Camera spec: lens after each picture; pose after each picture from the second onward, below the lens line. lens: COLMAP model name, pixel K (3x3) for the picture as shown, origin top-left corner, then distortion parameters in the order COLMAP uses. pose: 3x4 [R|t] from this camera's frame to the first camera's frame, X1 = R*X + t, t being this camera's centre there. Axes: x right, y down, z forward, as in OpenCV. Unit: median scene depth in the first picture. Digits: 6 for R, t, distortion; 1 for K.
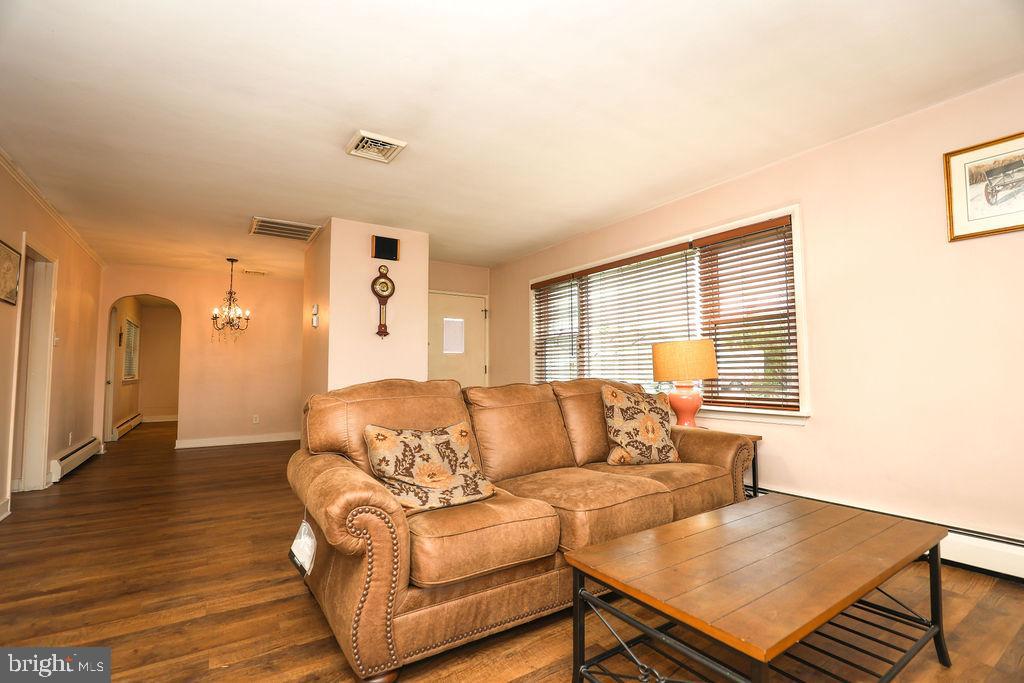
lens RADIAL K [[465.5, 0, 512.0], [0, 465.5, 341.5], [0, 0, 1]] dist [-0.043368, 0.009025]
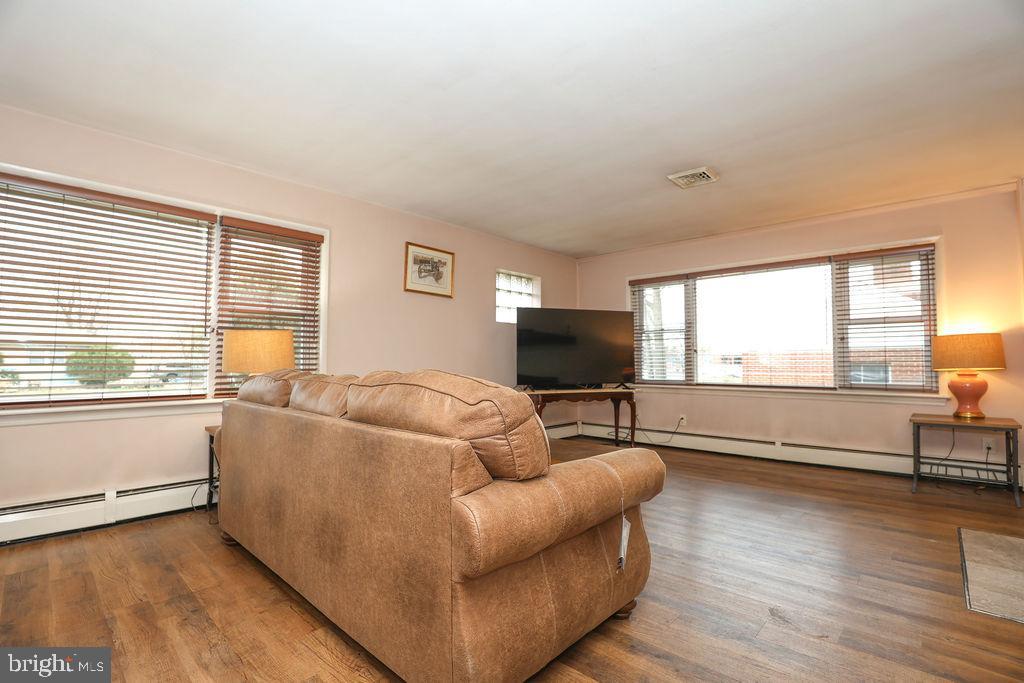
lens RADIAL K [[464.4, 0, 510.8], [0, 464.4, 345.7], [0, 0, 1]] dist [-0.041926, 0.008233]
pose [[-0.229029, 0.041326, 0.972542, -0.900961], [-0.066901, 0.996068, -0.058081, 0.072852], [-0.971118, -0.078366, -0.225364, 0.984743]]
